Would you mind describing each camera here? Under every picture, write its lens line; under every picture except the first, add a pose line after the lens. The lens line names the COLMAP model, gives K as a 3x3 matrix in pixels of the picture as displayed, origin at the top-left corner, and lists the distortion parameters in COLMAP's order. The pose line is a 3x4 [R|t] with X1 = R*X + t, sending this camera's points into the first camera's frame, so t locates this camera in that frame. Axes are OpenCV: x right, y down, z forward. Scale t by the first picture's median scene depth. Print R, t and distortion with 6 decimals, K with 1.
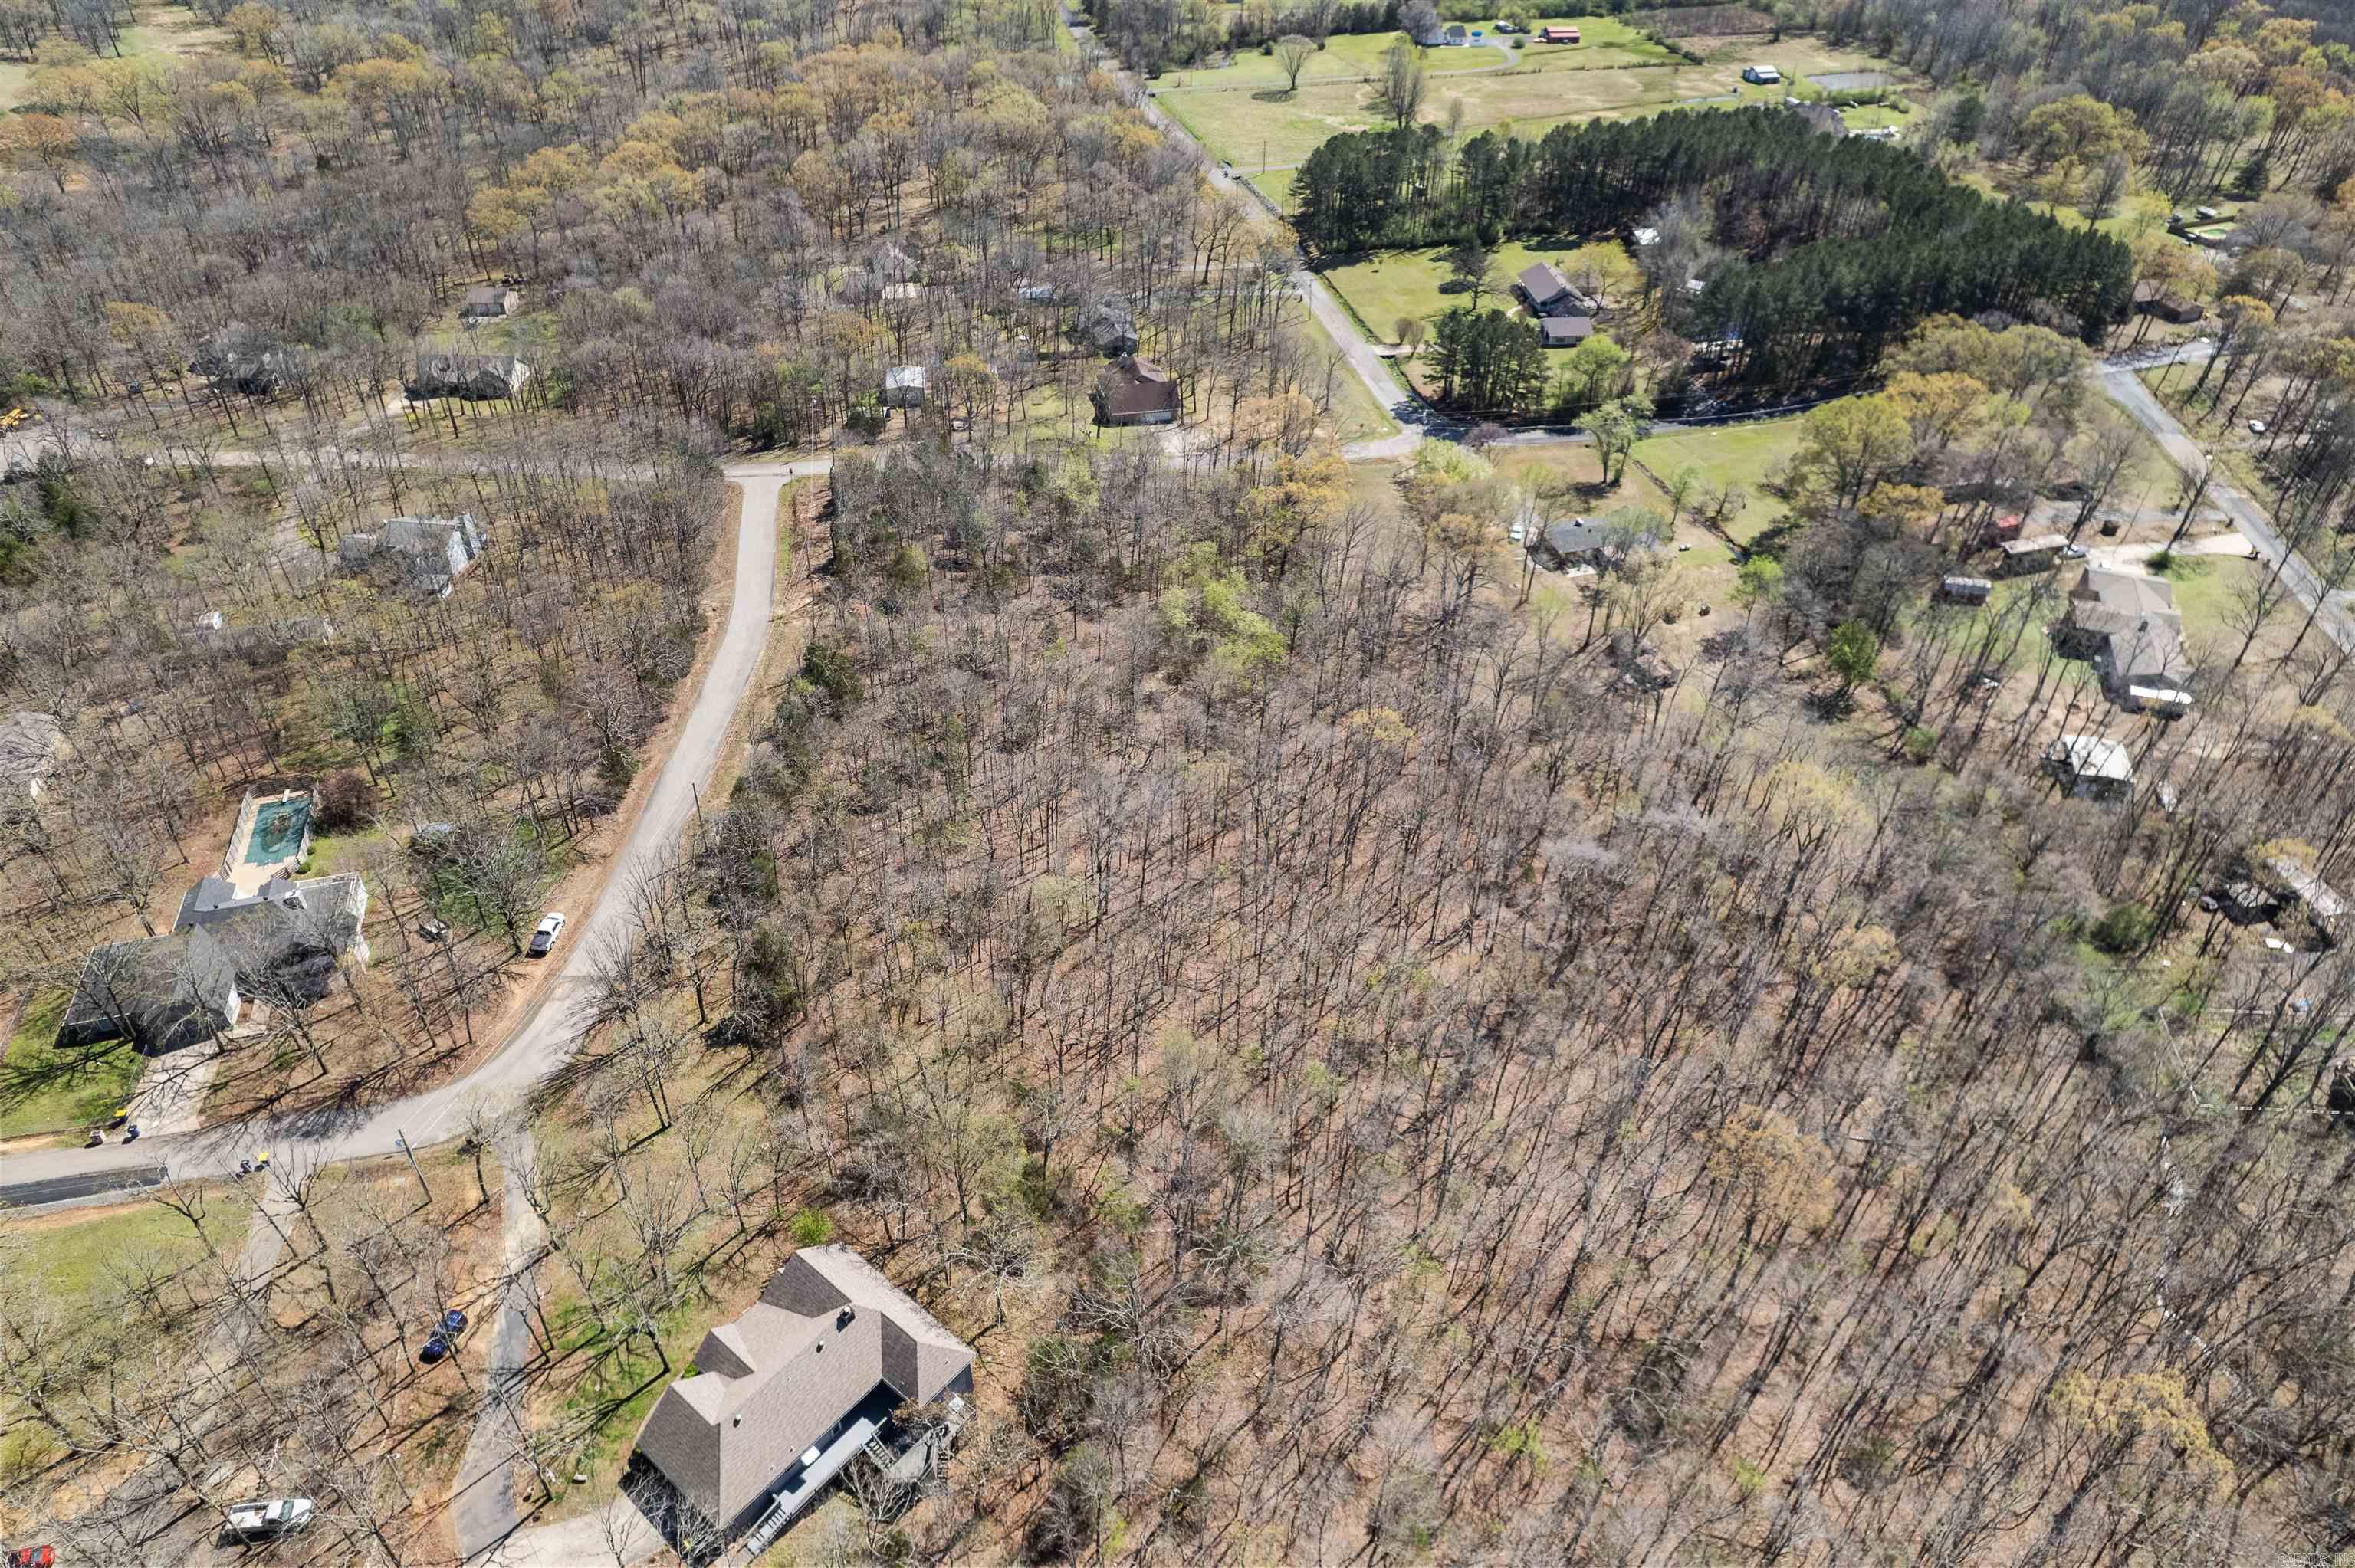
lens RADIAL K [[1506.1, 0, 1188.2], [0, 1506.1, 784.2], [0, 0, 1]] dist [-0.076054, 0.064940]
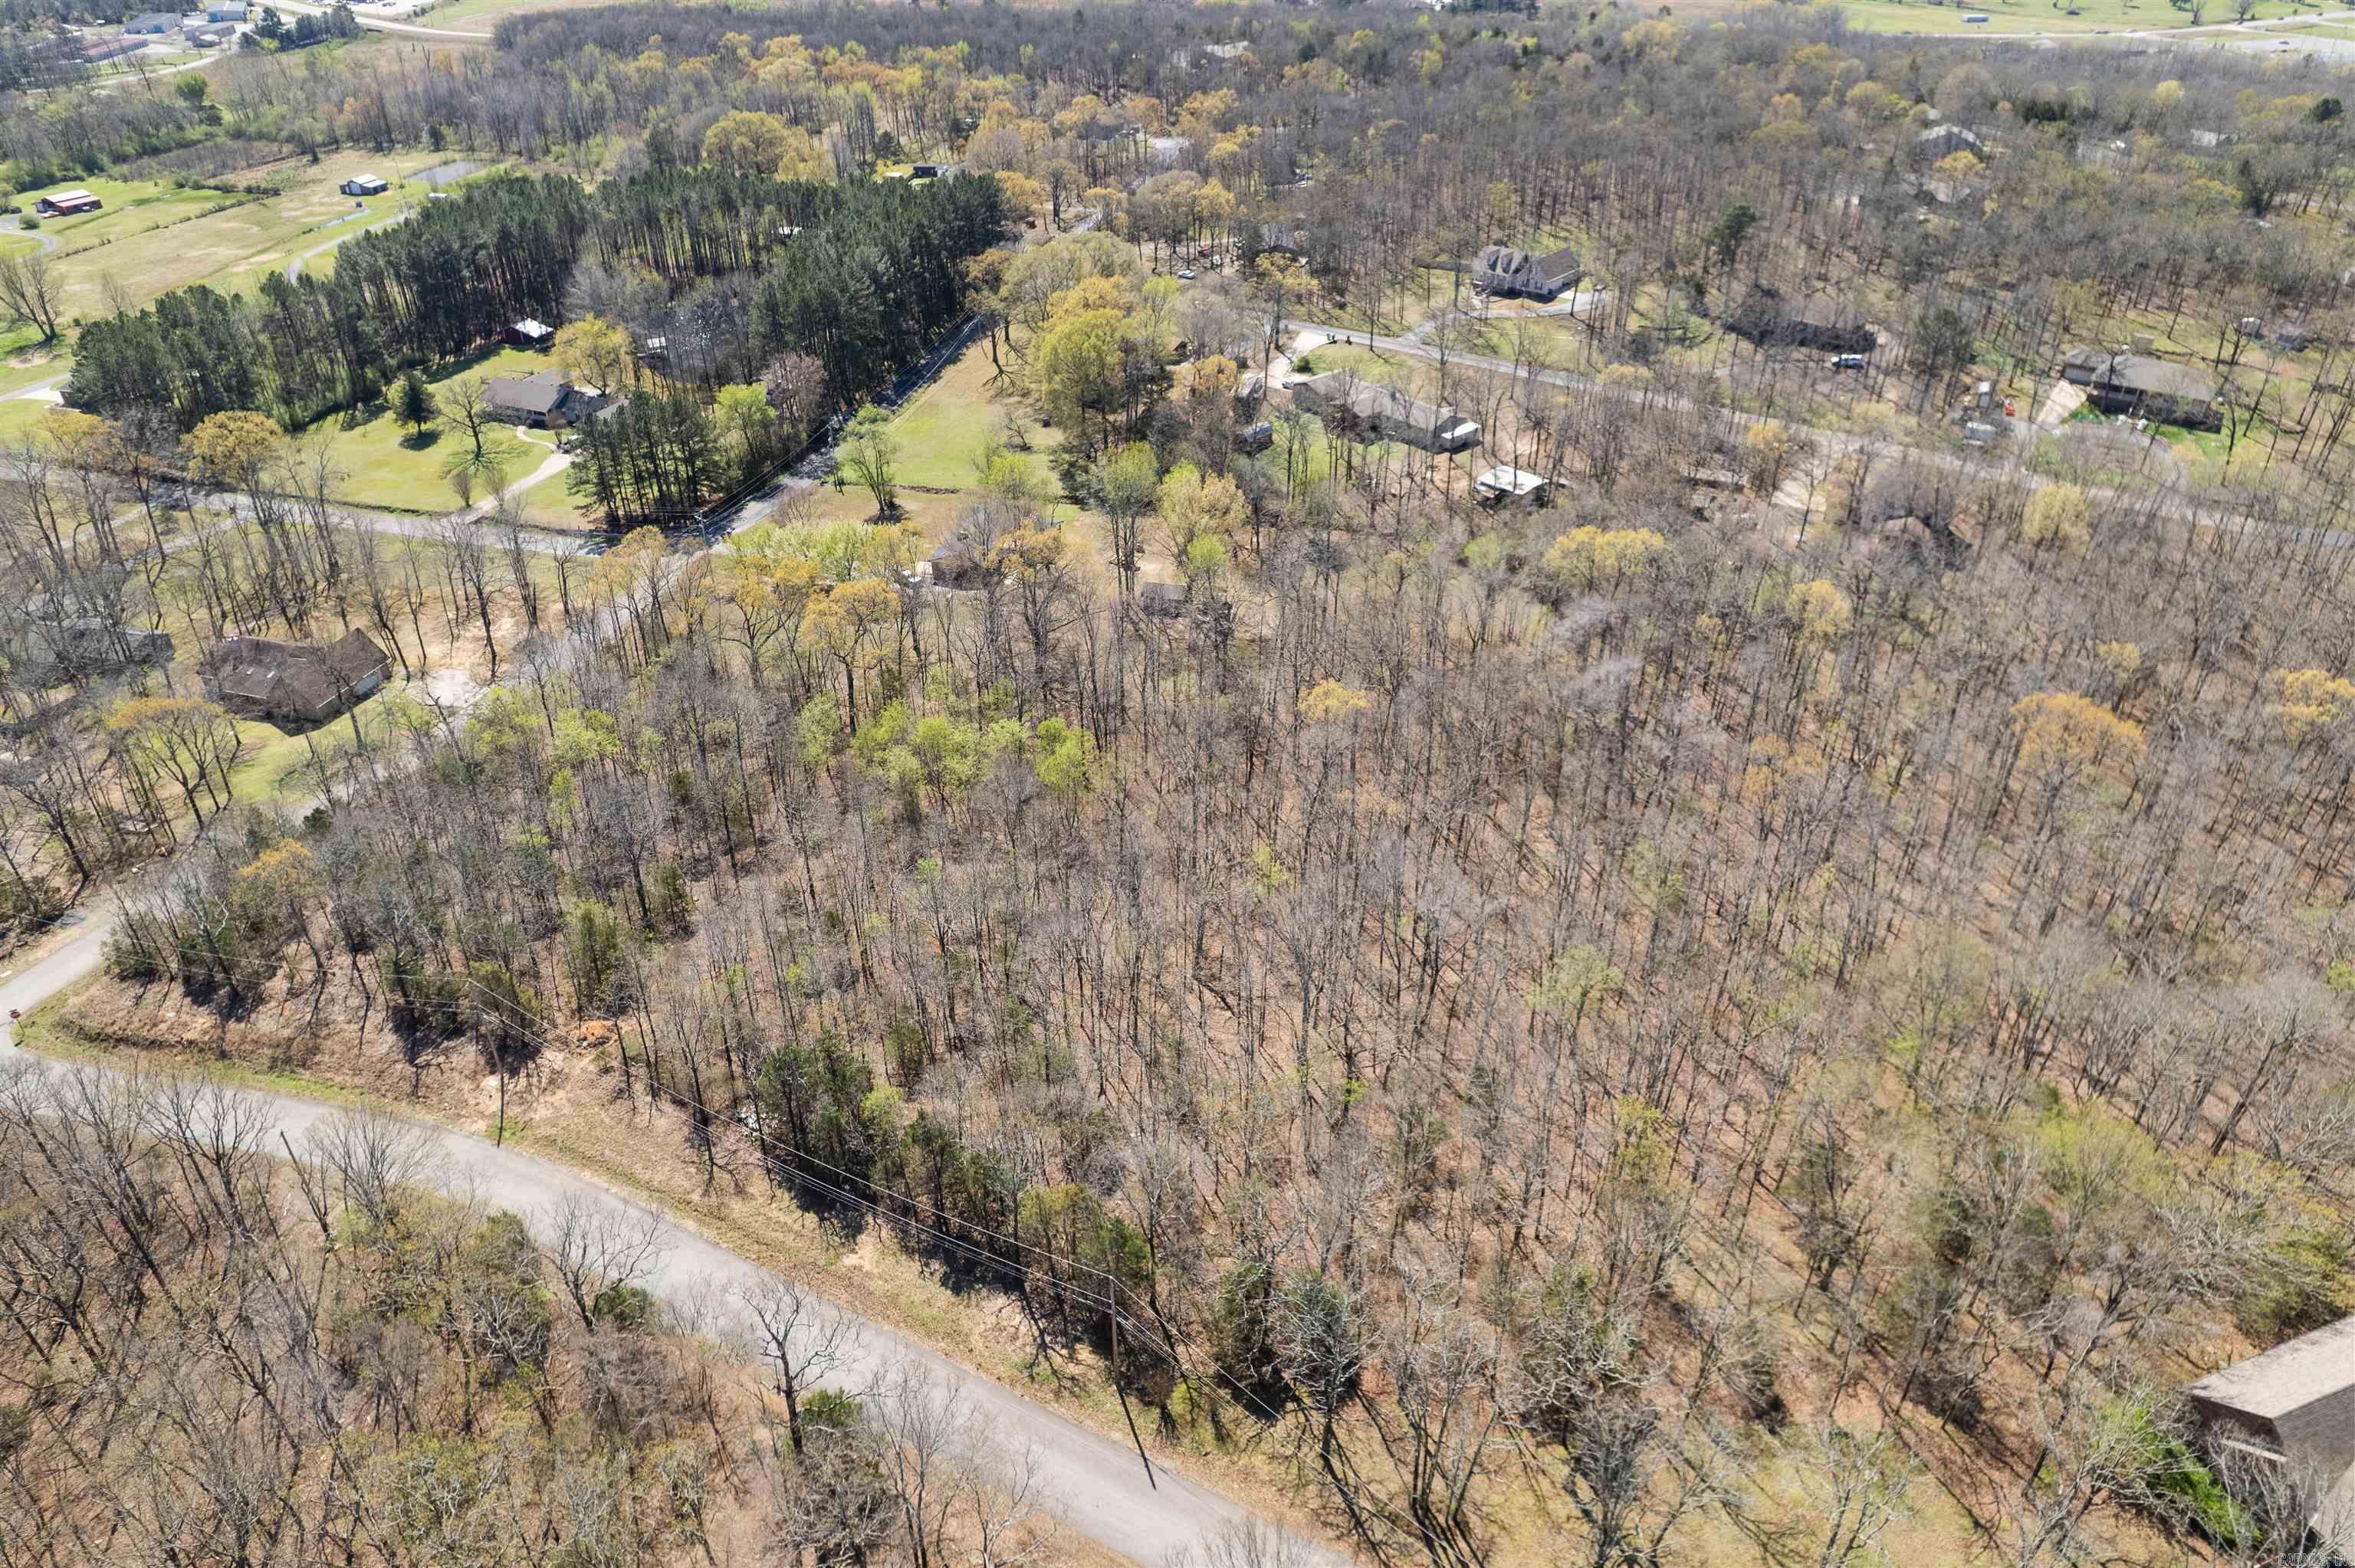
lens RADIAL K [[1506.1, 0, 1188.2], [0, 1506.1, 784.2], [0, 0, 1]] dist [-0.076054, 0.064940]
pose [[0.497341, -0.491641, 0.714801, -0.256902], [0.552066, 0.814928, 0.176395, -0.093406], [-0.669235, 0.306889, 0.676716, 0.243133]]
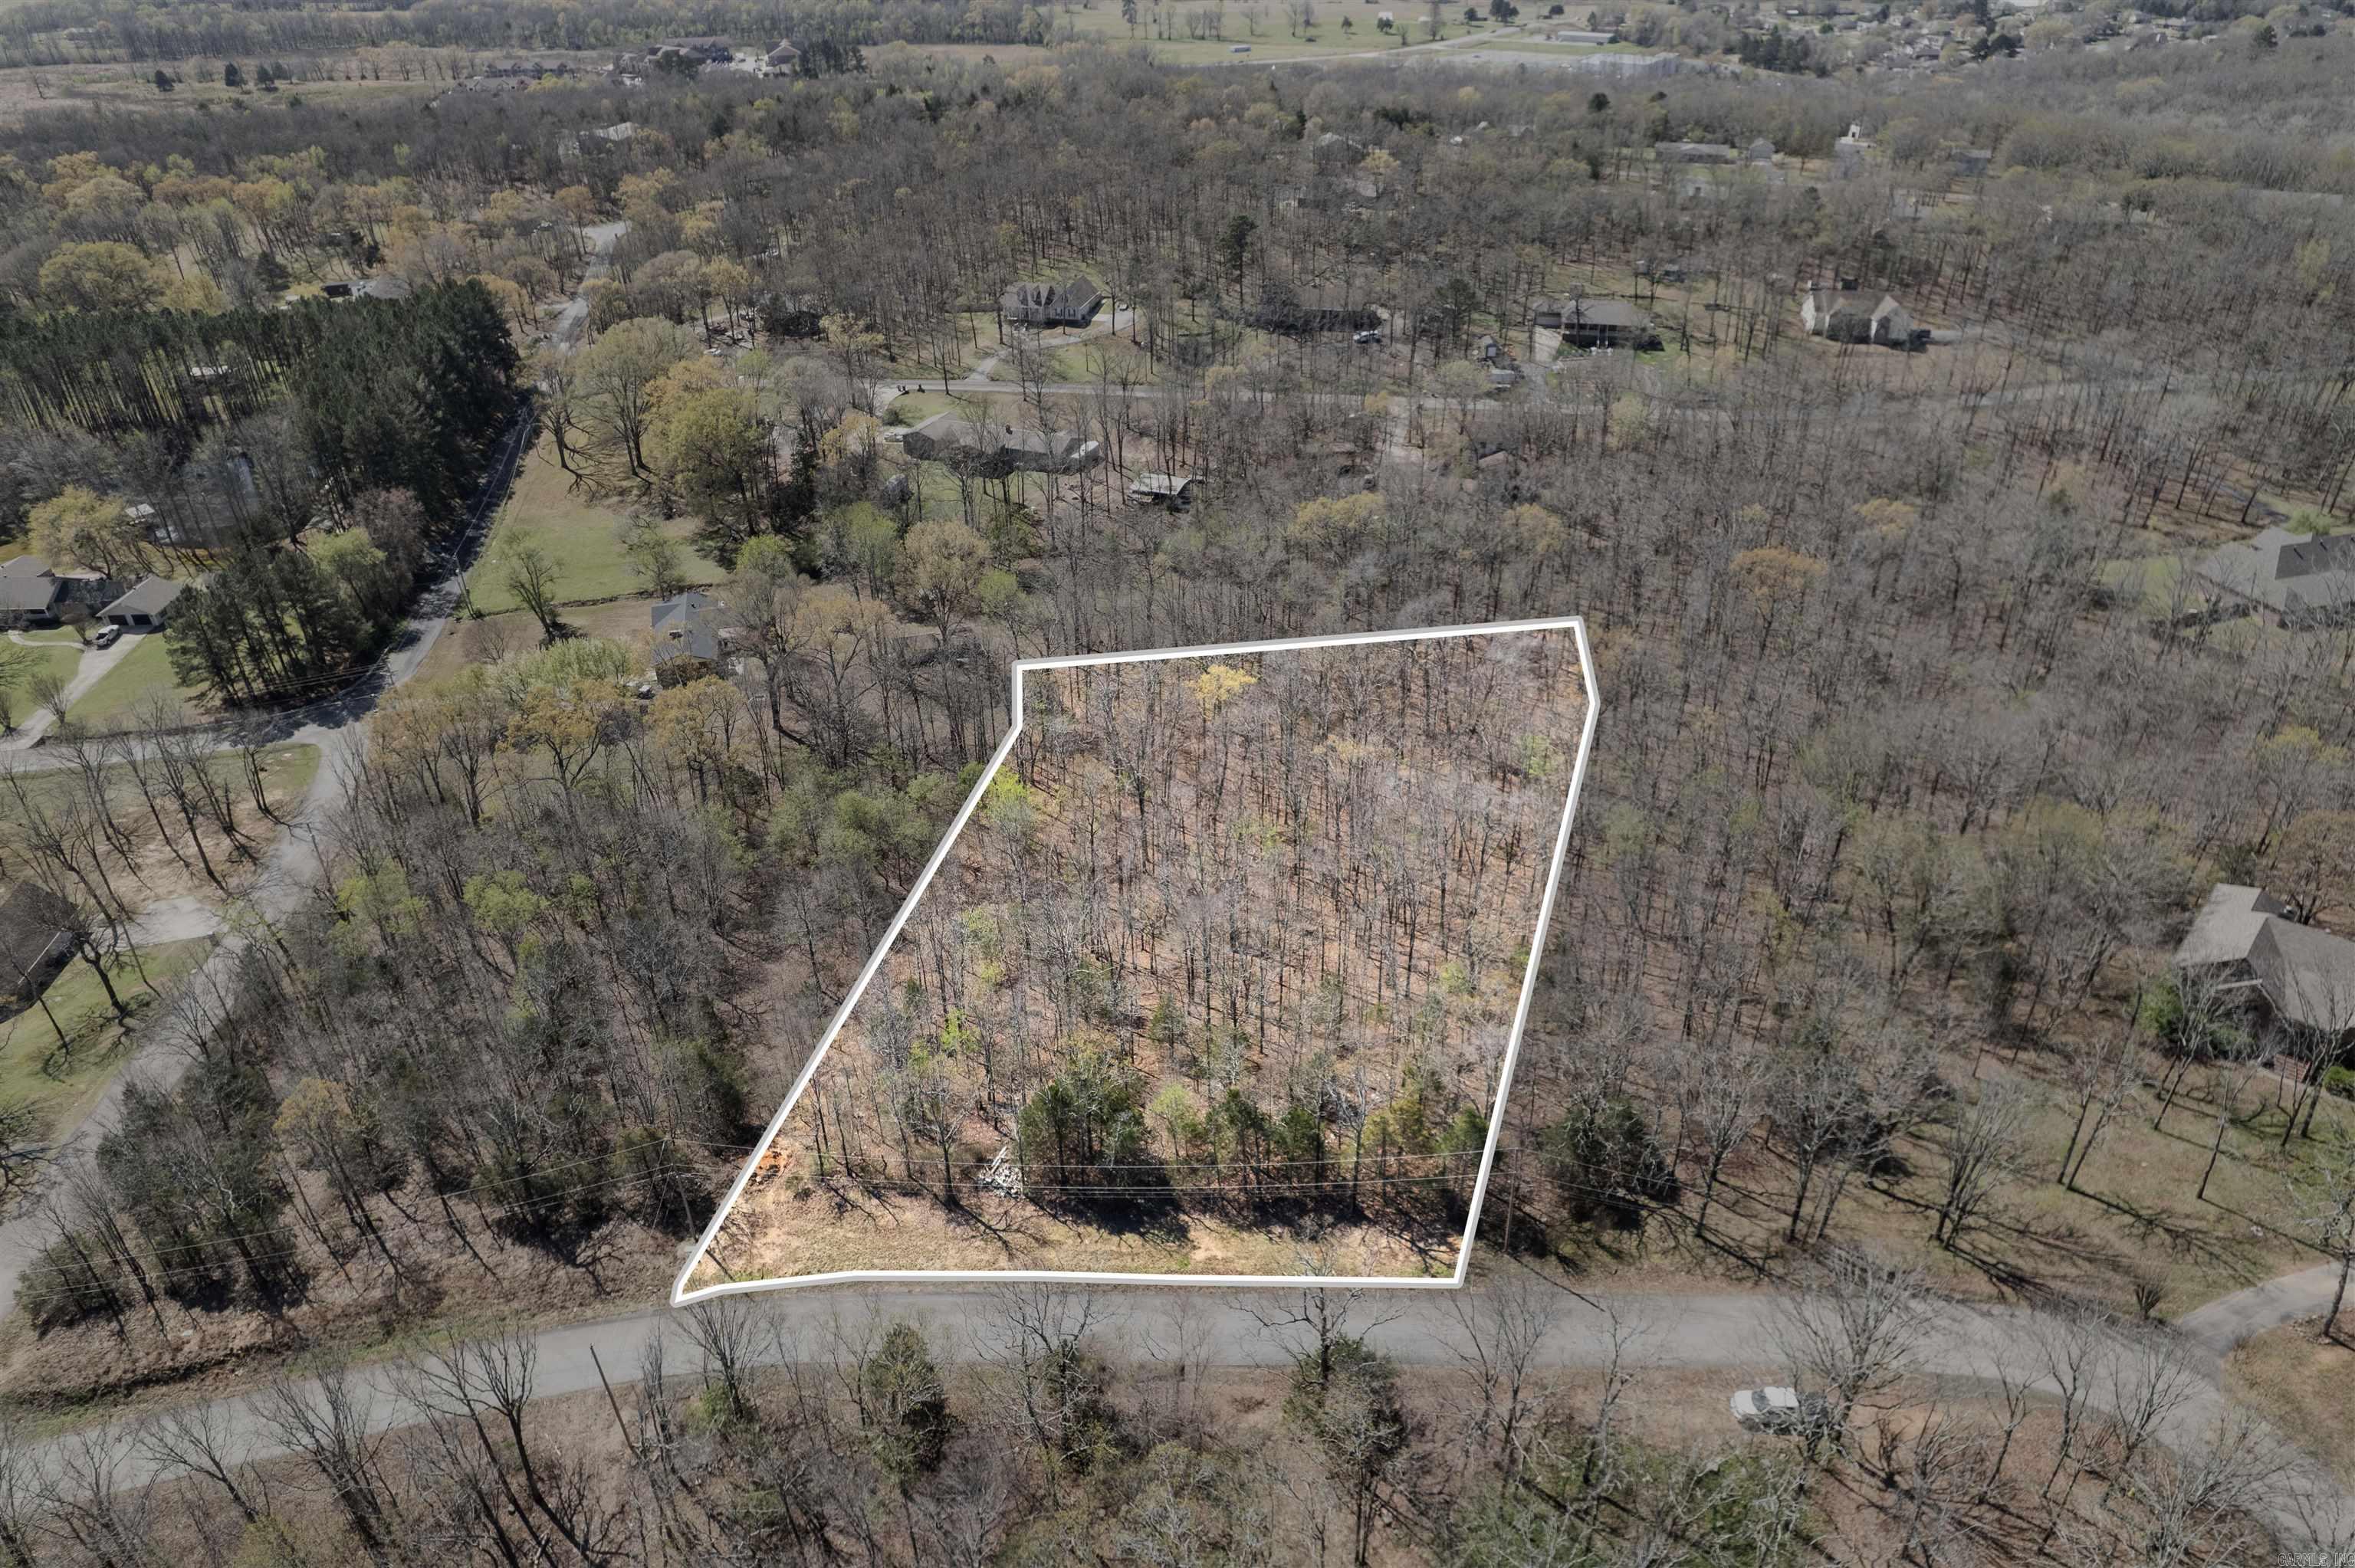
lens RADIAL K [[1506.1, 0, 1188.2], [0, 1506.1, 784.2], [0, 0, 1]] dist [-0.076054, 0.064940]
pose [[0.063329, -0.537374, 0.840963, -0.320867], [0.638744, 0.669279, 0.379567, -0.171587], [-0.766808, 0.513123, 0.385629, 0.339045]]
